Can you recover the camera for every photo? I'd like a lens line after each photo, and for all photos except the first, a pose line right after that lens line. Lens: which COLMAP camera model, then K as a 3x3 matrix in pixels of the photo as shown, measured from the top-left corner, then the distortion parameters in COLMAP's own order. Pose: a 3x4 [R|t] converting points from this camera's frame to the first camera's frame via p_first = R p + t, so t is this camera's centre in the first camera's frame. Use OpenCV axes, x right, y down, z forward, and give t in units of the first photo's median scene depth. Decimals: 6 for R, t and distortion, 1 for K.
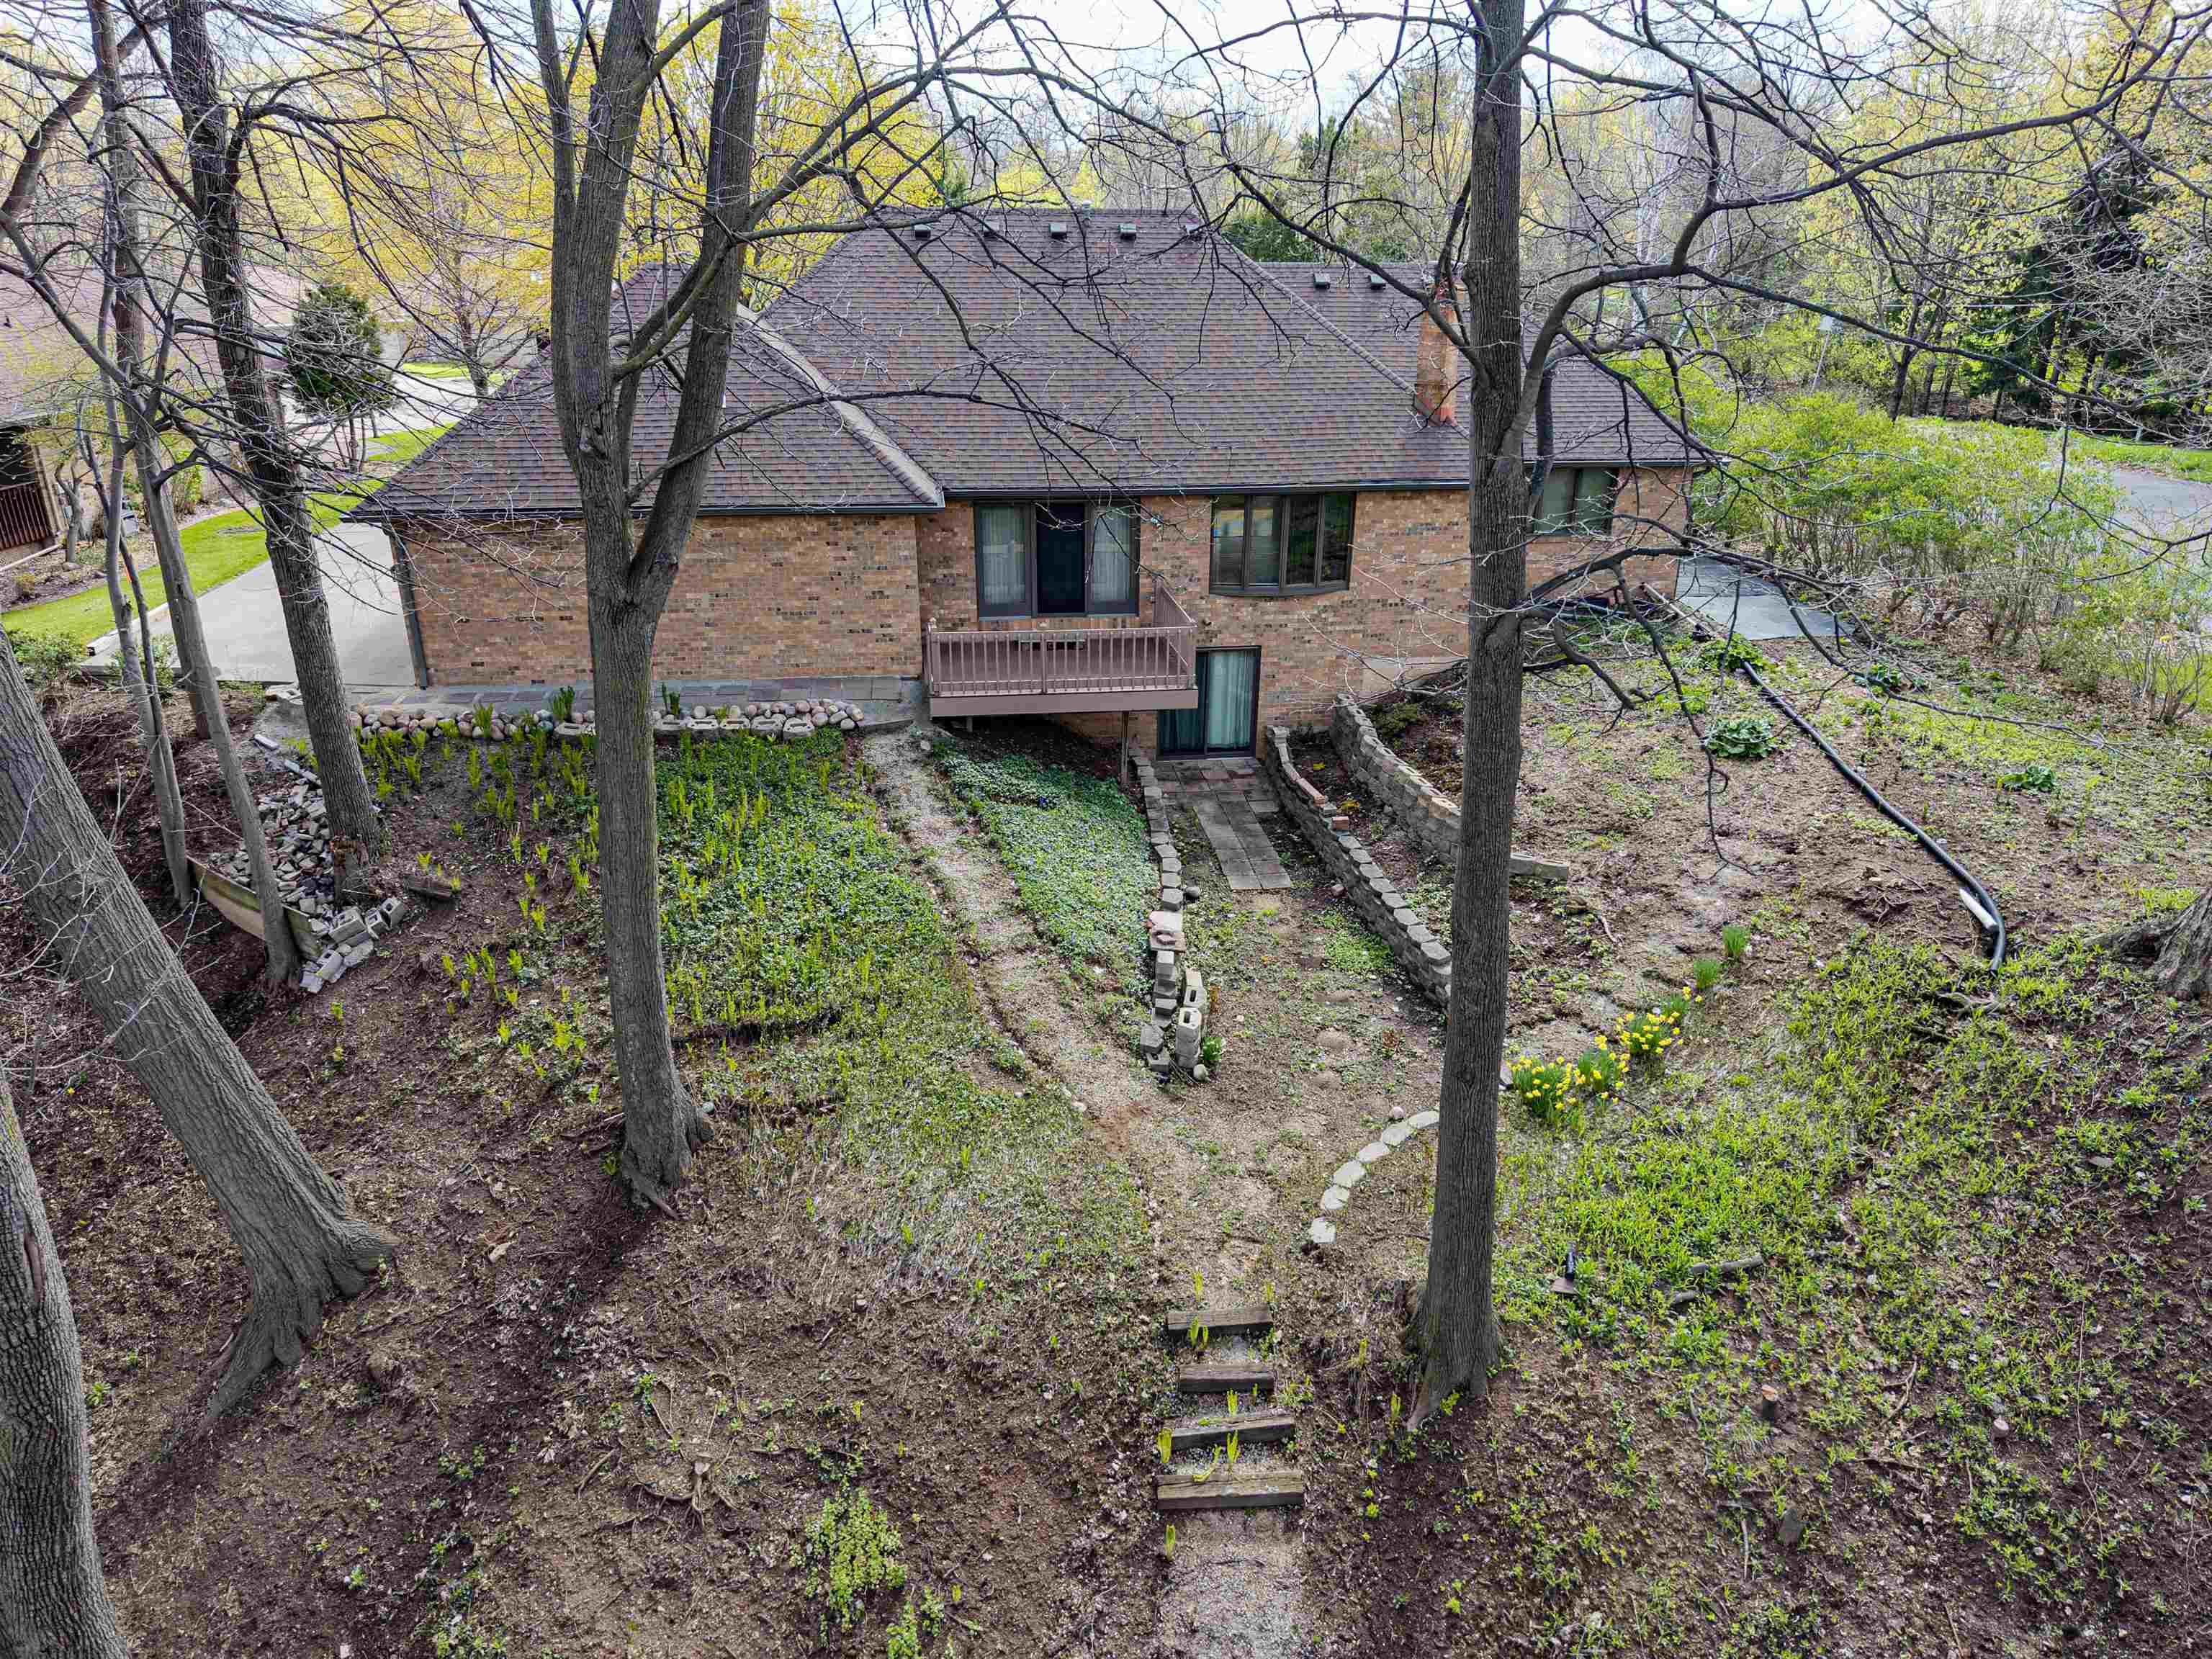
lens RADIAL K [[1470.6, 0, 1113.5], [0, 1470.6, 831.1], [0, 0, 1]] dist [0.030815, -0.033435]
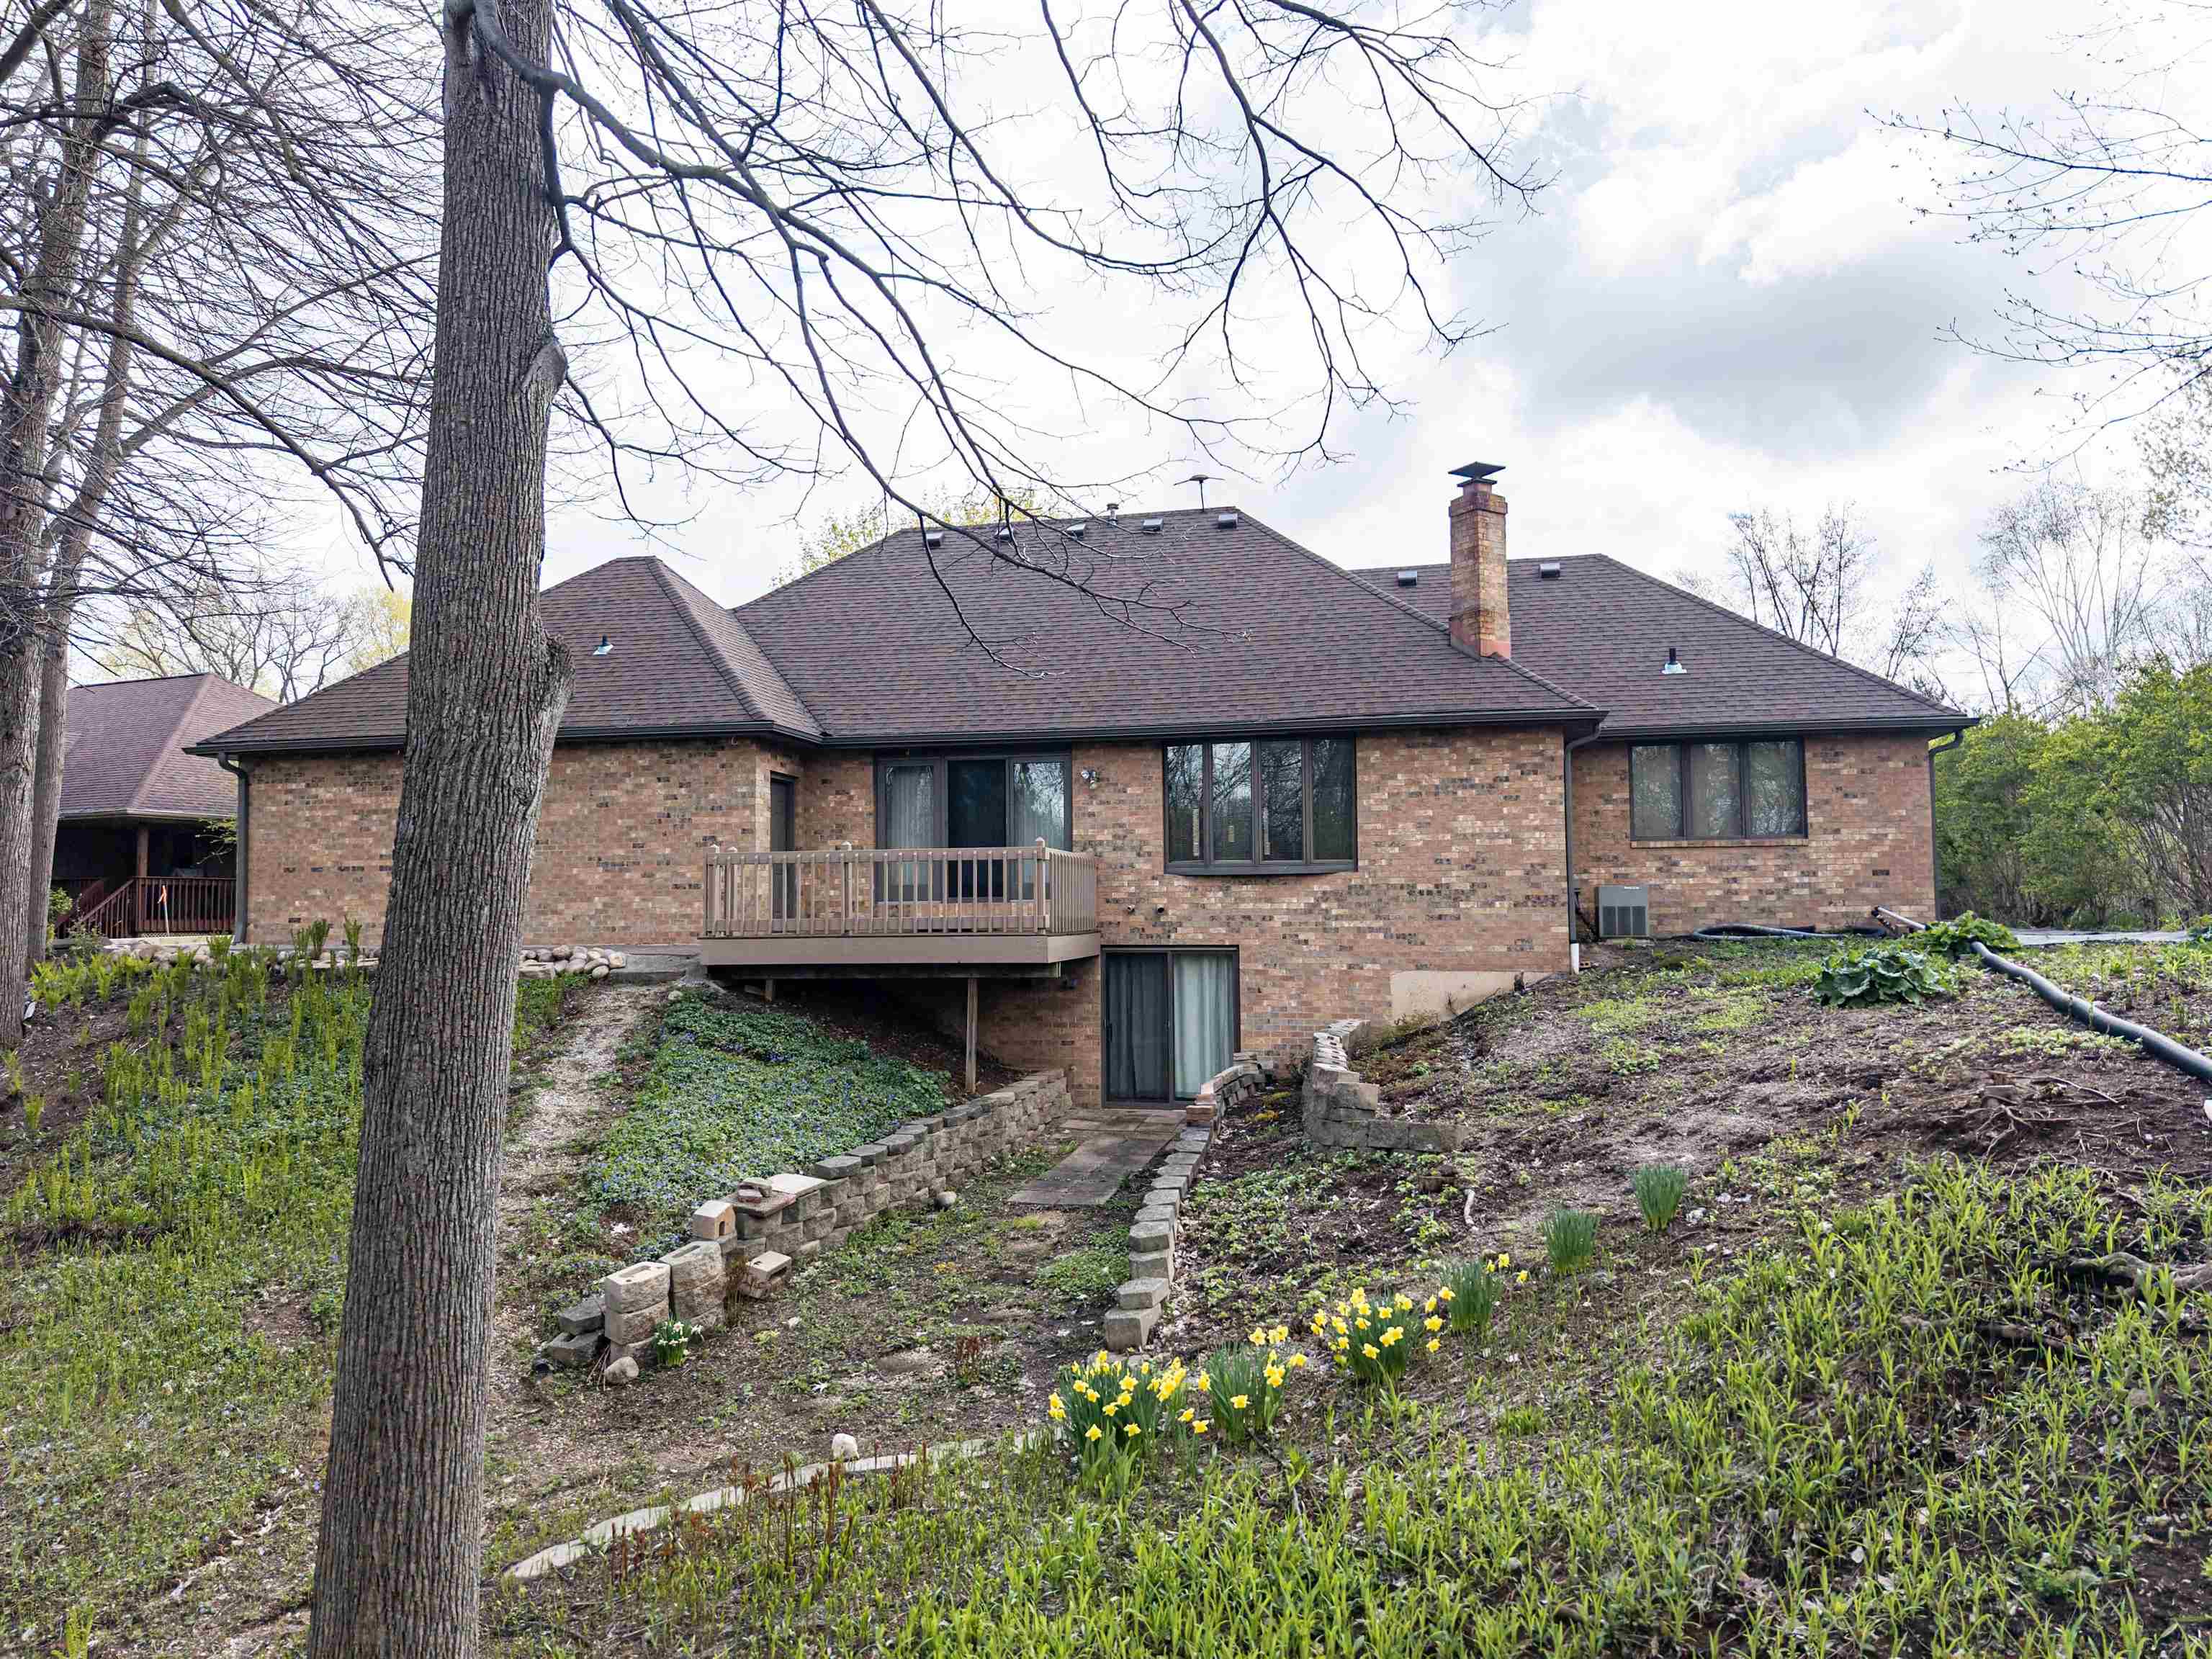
lens RADIAL K [[1470.6, 0, 1103.9], [0, 1470.6, 817.2], [0, 0, 1]] dist [0.030815, -0.033435]
pose [[0.935376, -0.040416, -0.351338, 0.355343], [-0.118897, 0.899685, -0.420037, 0.154919], [0.333069, 0.434665, 0.836738, 0.412872]]
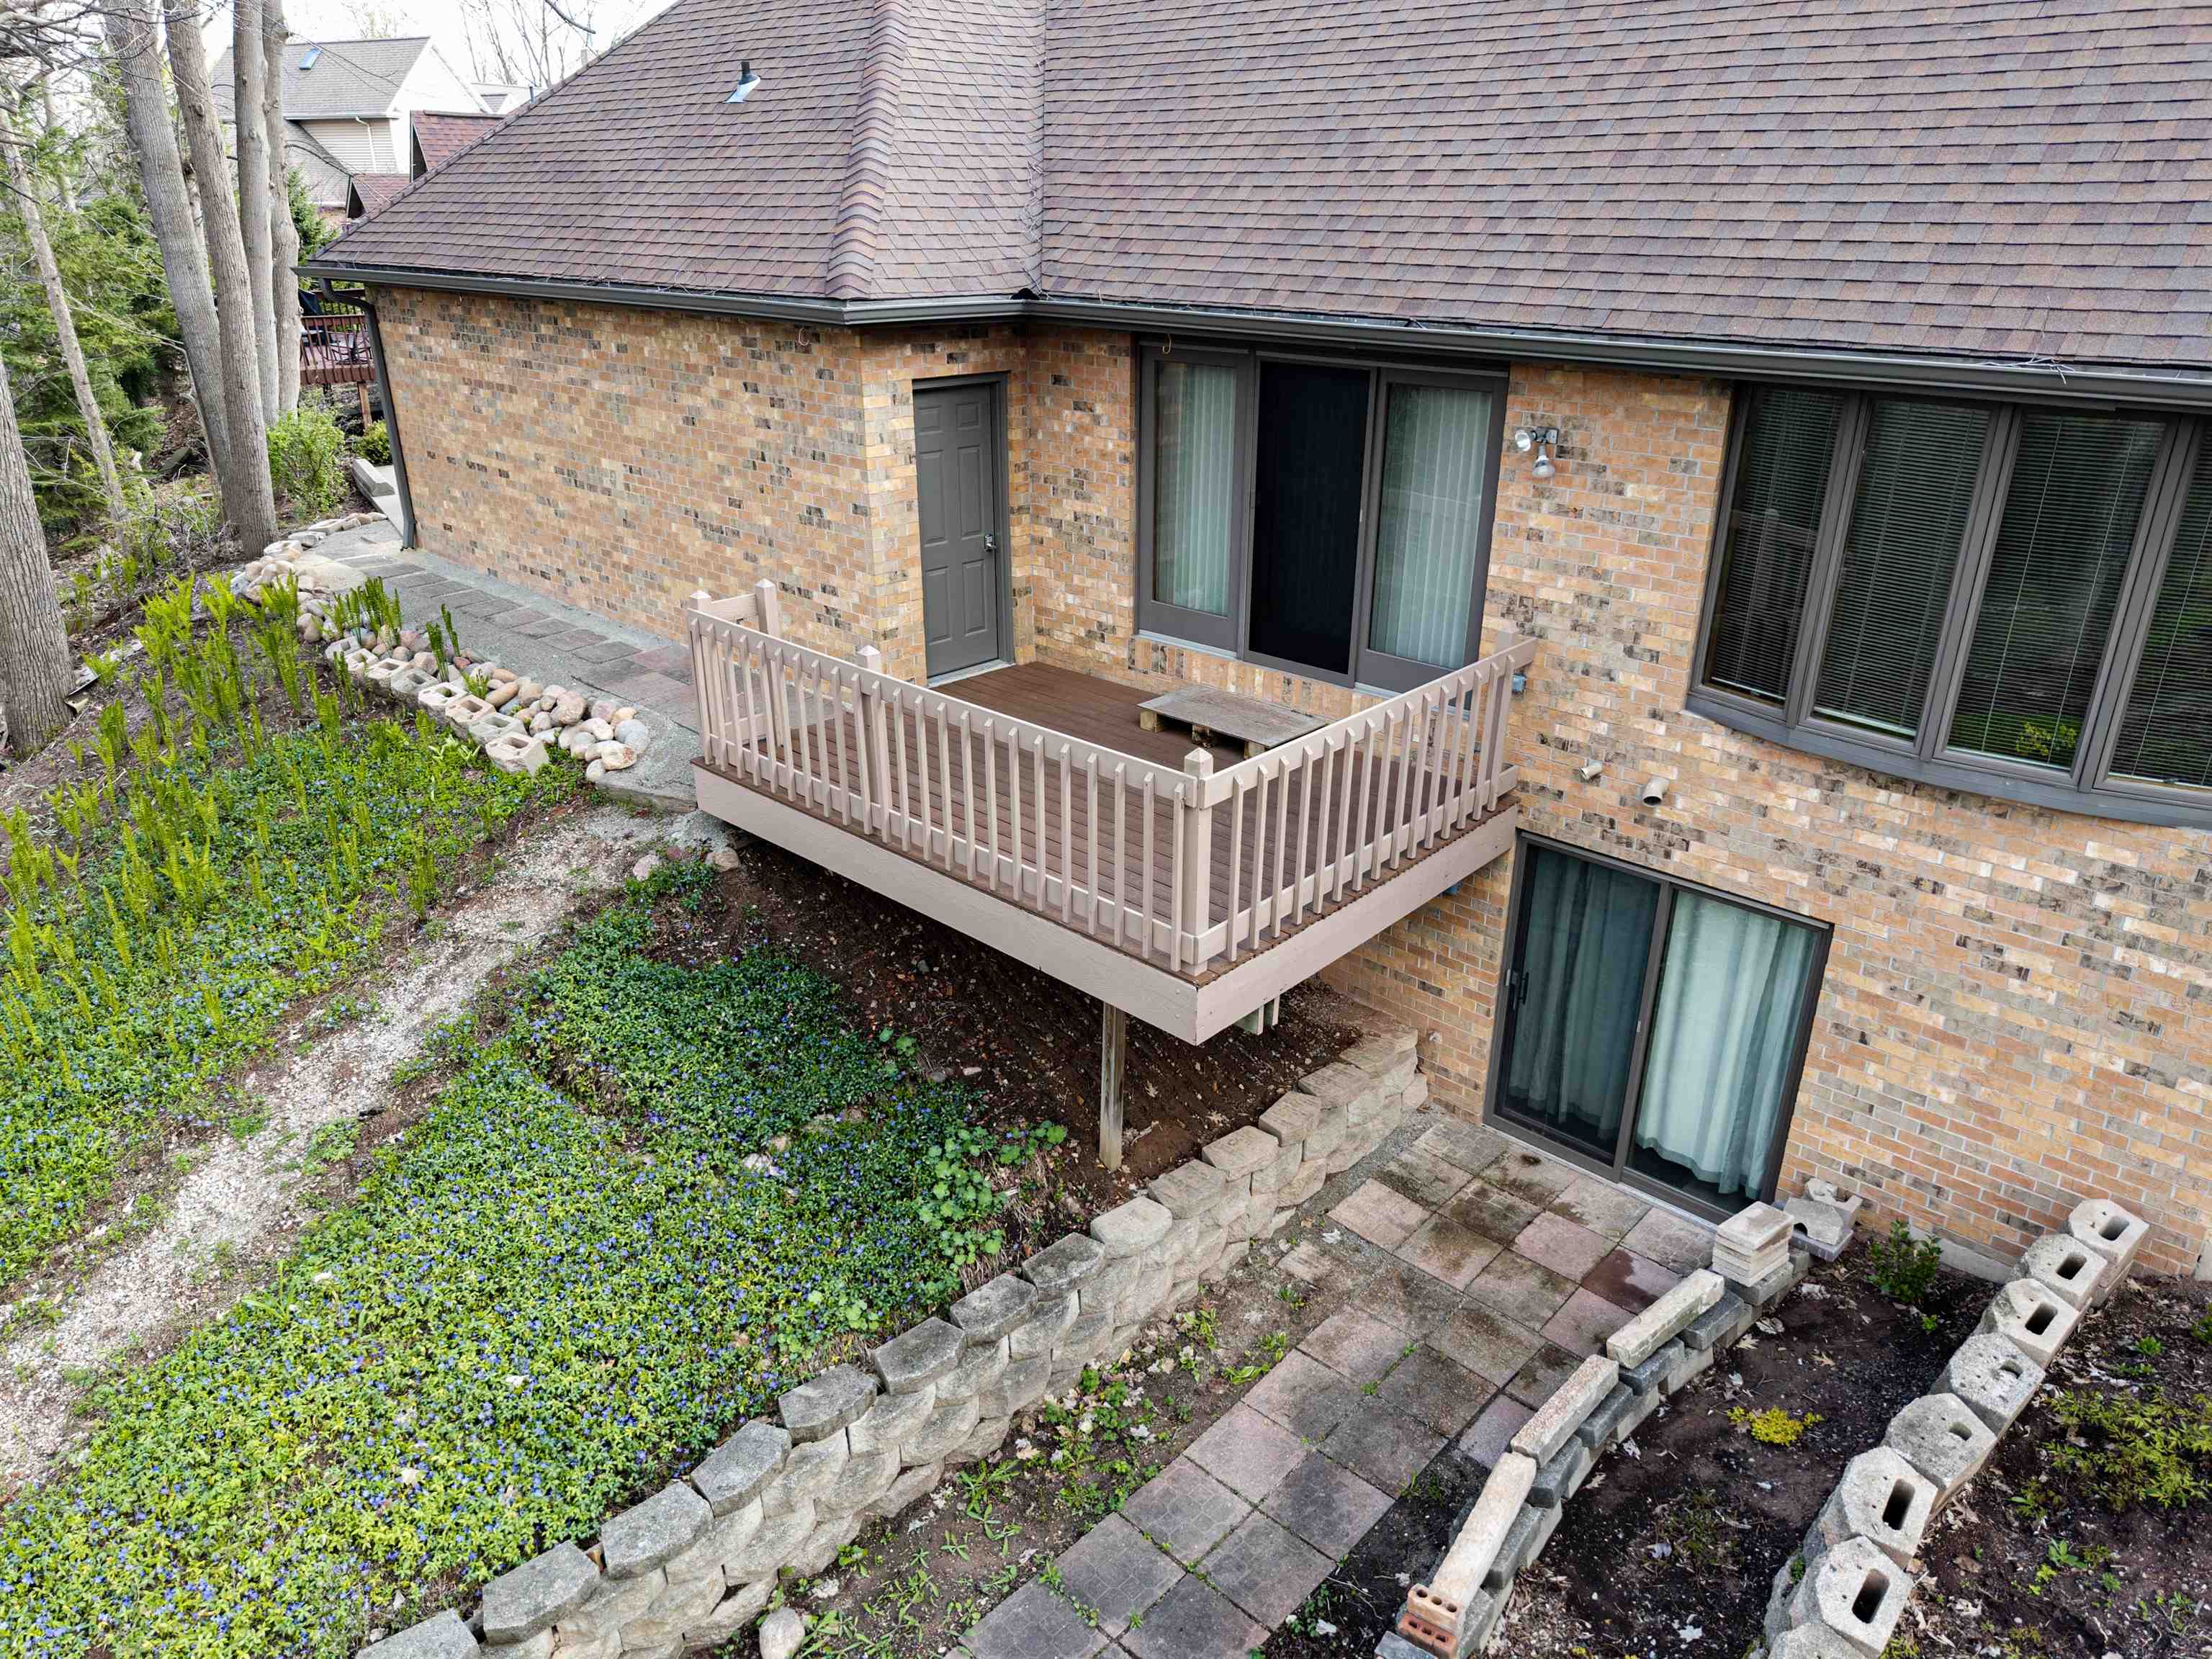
lens RADIAL K [[1470.6, 0, 1102.9], [0, 1470.6, 828.1], [0, 0, 1]] dist [0.030815, -0.033435]
pose [[0.620157, 0.299442, -0.725079, 0.261928], [-0.296828, 0.945133, 0.136445, -0.169953], [0.726153, 0.130606, 0.675014, 0.832770]]
